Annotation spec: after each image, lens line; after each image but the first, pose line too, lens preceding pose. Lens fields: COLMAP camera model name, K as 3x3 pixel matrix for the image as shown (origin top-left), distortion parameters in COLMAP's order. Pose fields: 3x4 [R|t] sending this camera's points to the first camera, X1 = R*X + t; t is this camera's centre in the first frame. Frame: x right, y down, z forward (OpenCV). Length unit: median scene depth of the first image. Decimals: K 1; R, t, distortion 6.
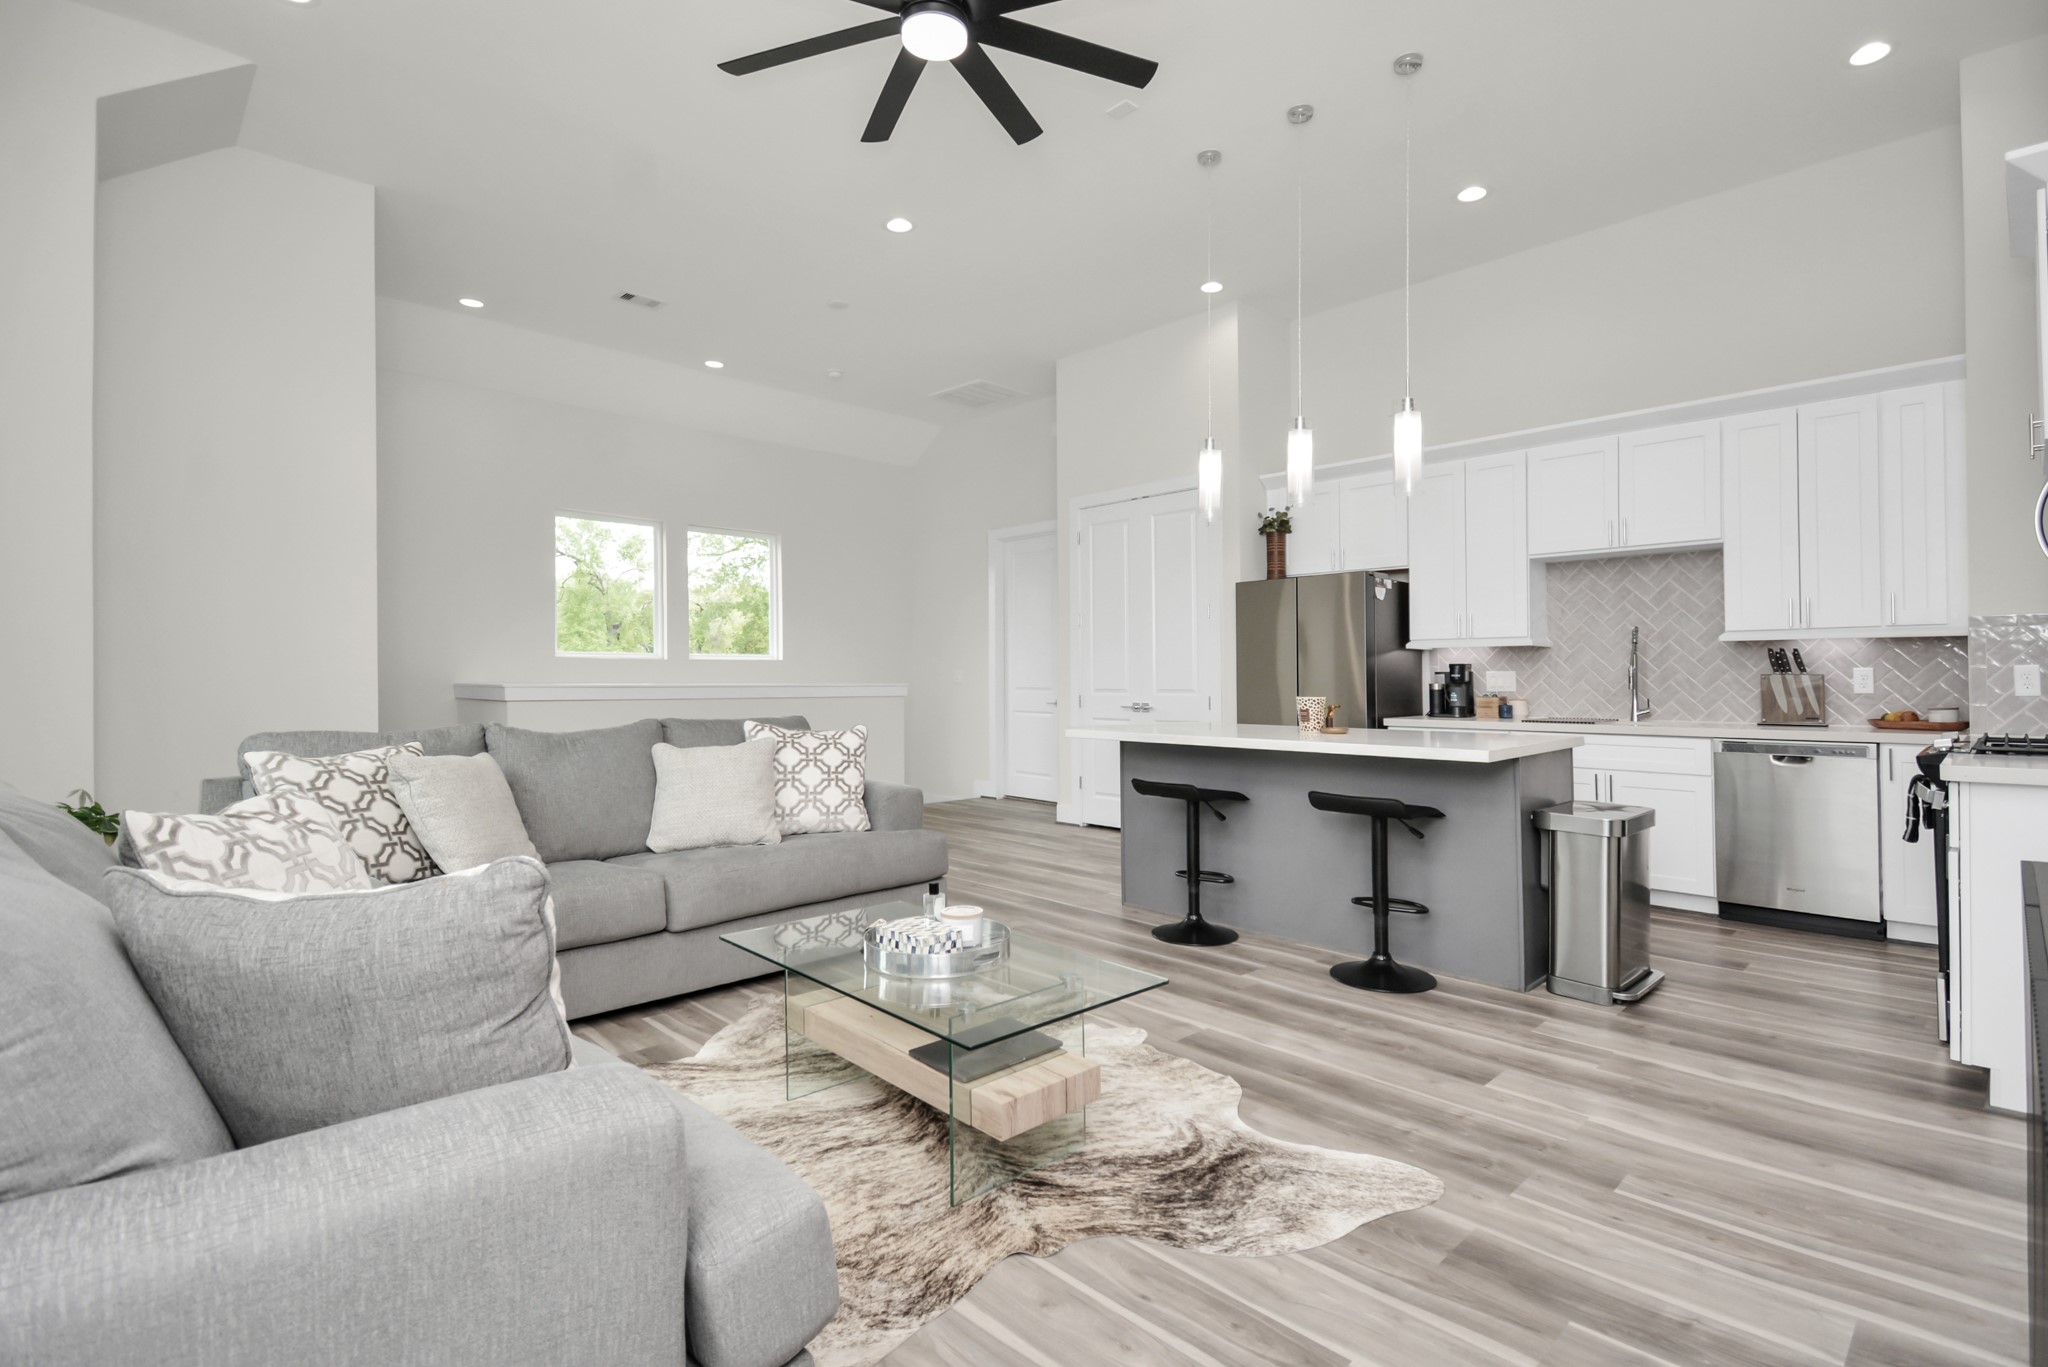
lens RADIAL K [[958.4, 0, 1054.9], [0, 958.4, 641.0], [0, 0, 1]] dist [0.042595, -0.044784]
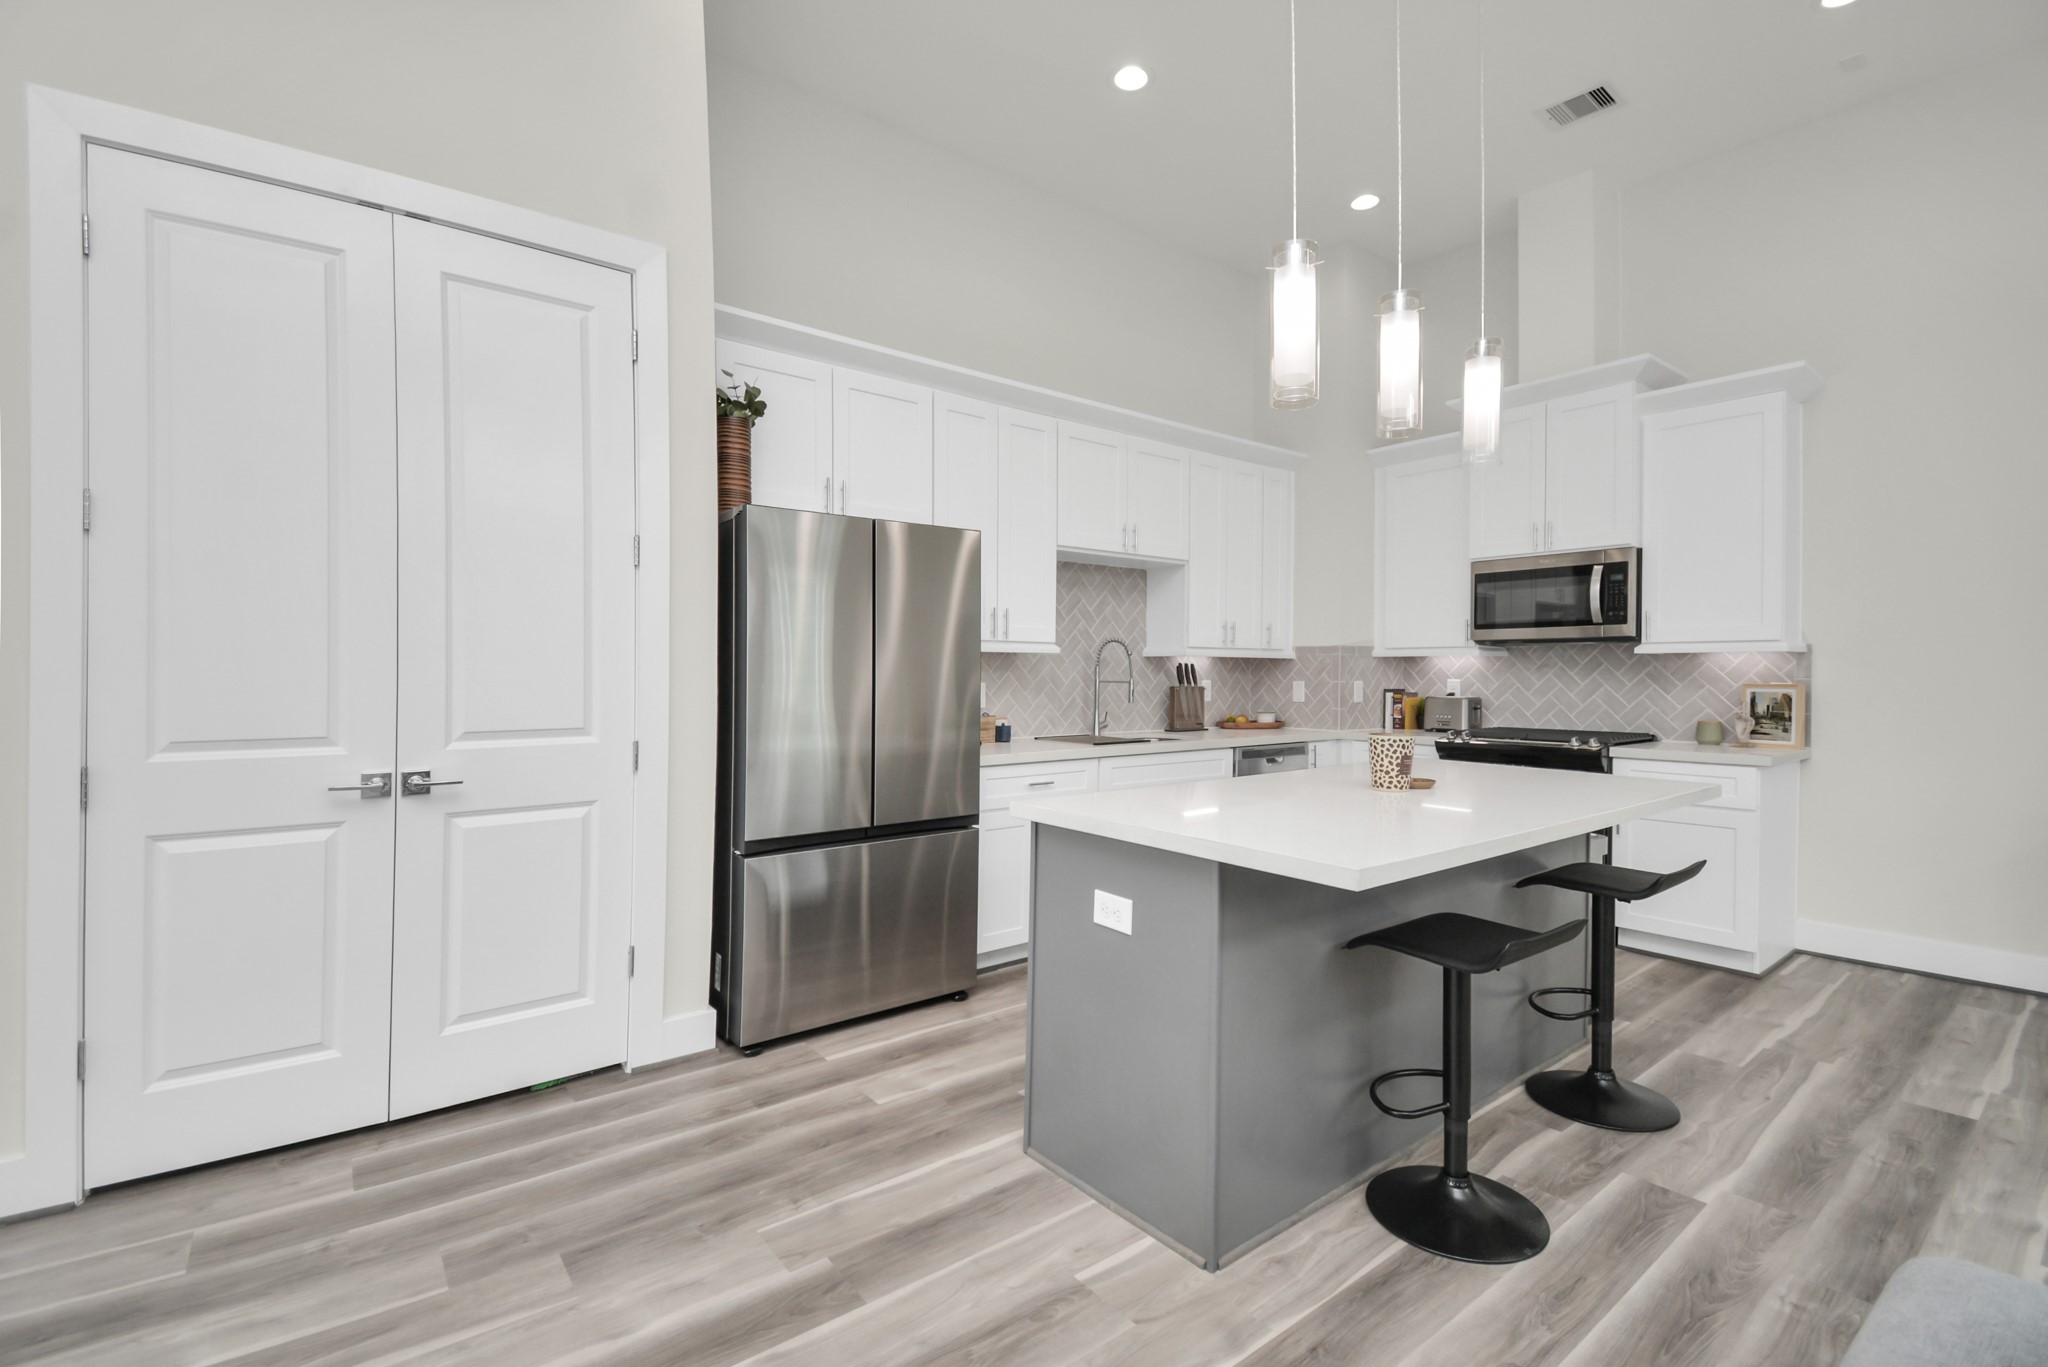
lens RADIAL K [[914.6, 0, 1048.7], [0, 914.6, 667.8], [0, 0, 1]] dist [0.001598, 0.000012]
pose [[0.120002, -0.000189, 0.992774, -0.342682], [-0.048978, 0.998781, 0.006110, 0.014315], [-0.991565, -0.049357, 0.119846, 1.052322]]
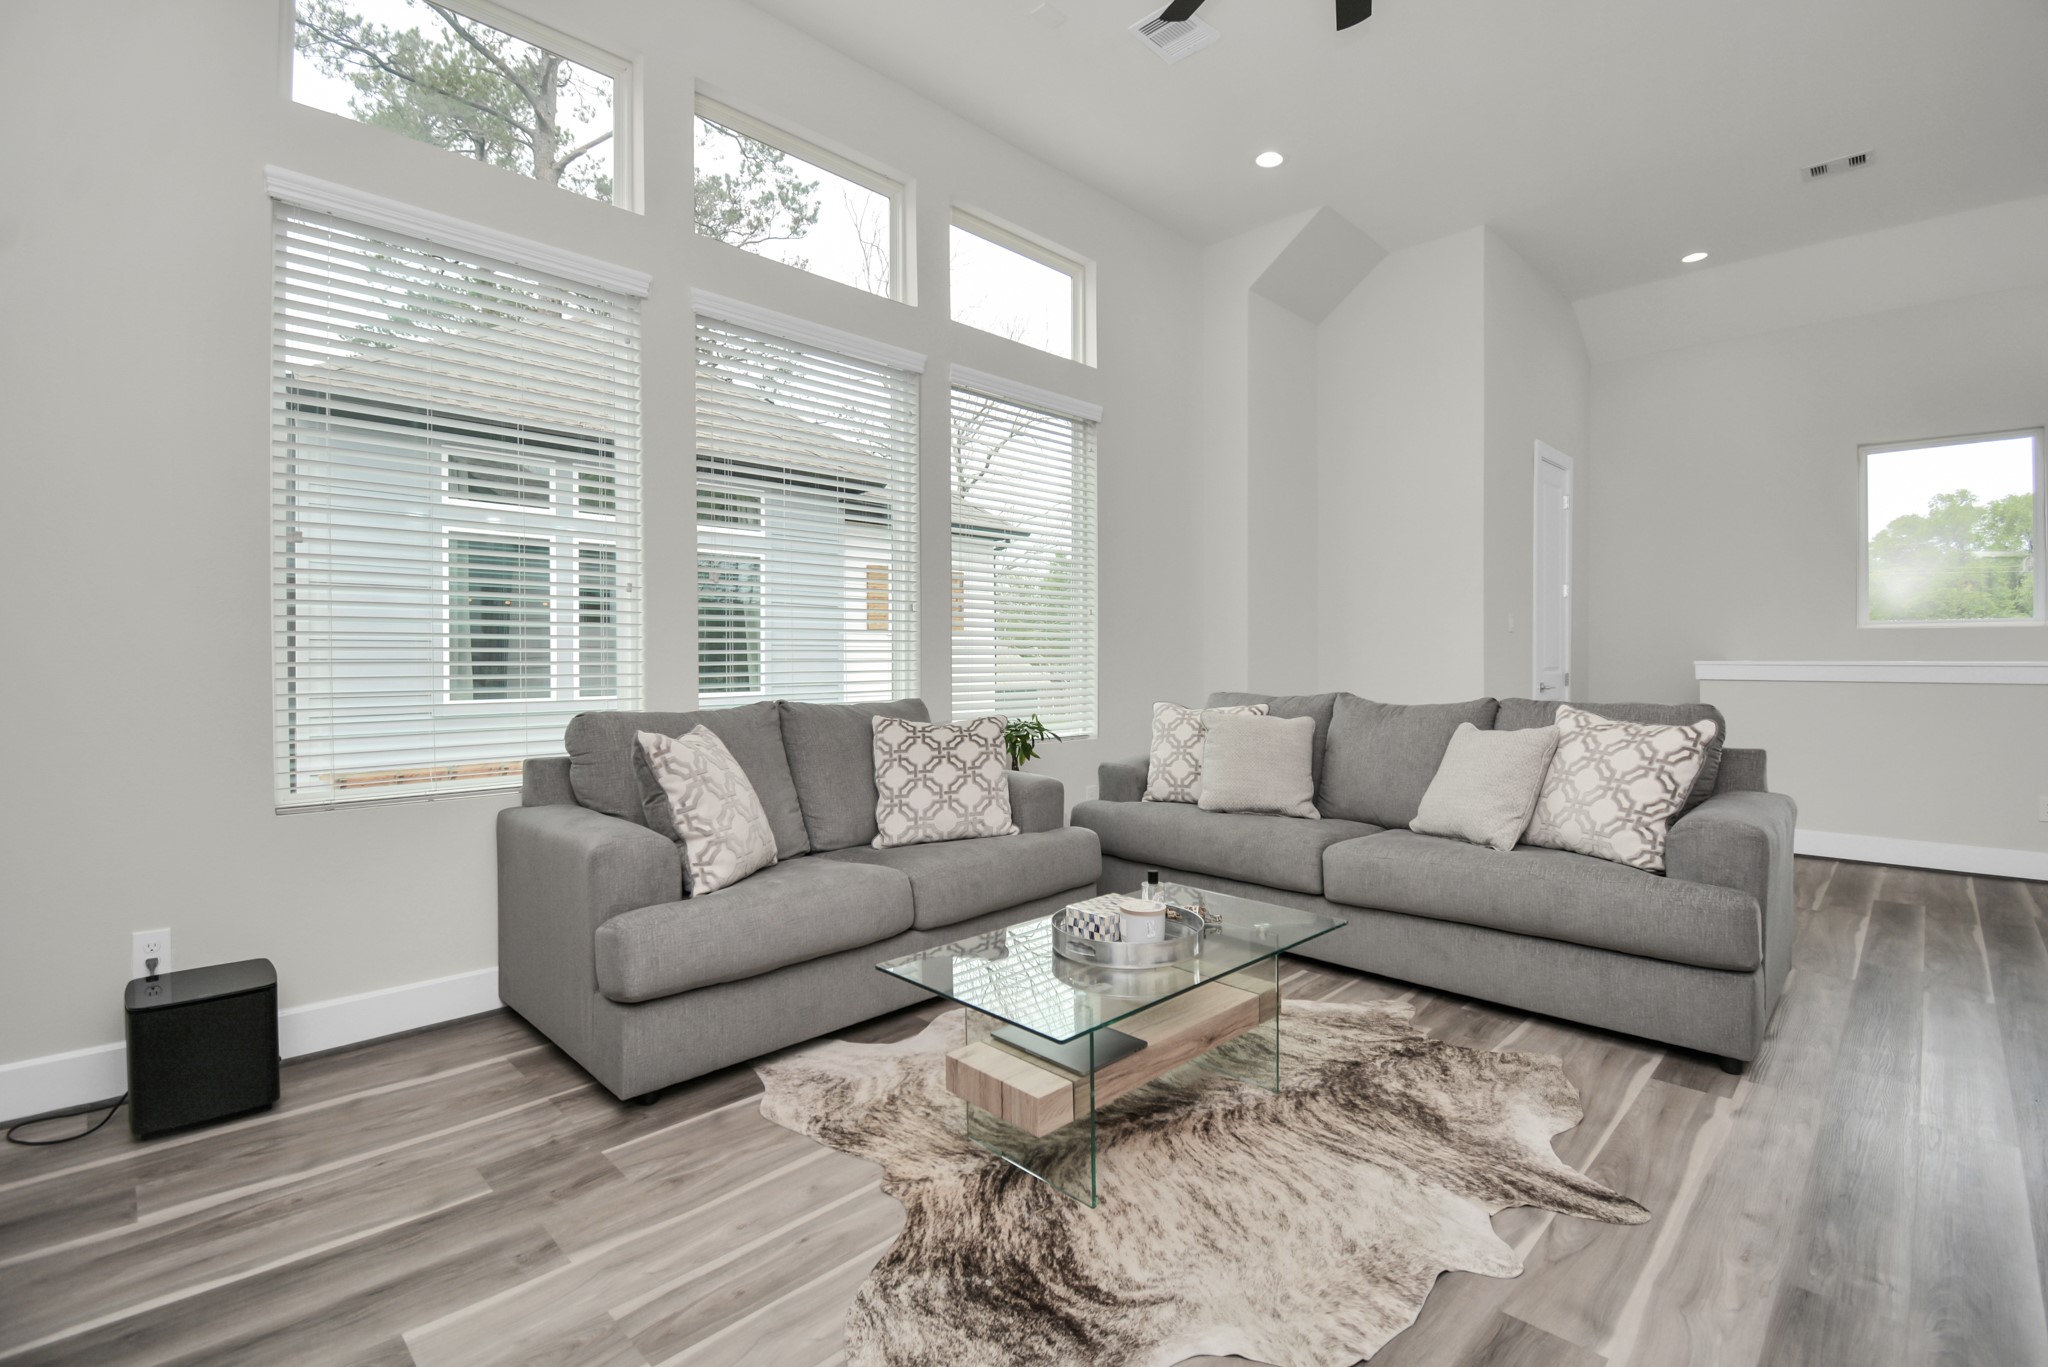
lens RADIAL K [[916.0, 0, 1031.6], [0, 916.0, 663.9], [0, 0, 1]] dist [0.043893, -0.041839]
pose [[0.013378, 0.002627, -0.999907, 0.410363], [0.046550, 0.998911, 0.003247, 0.016957], [0.998826, -0.046589, 0.013241, 0.463503]]
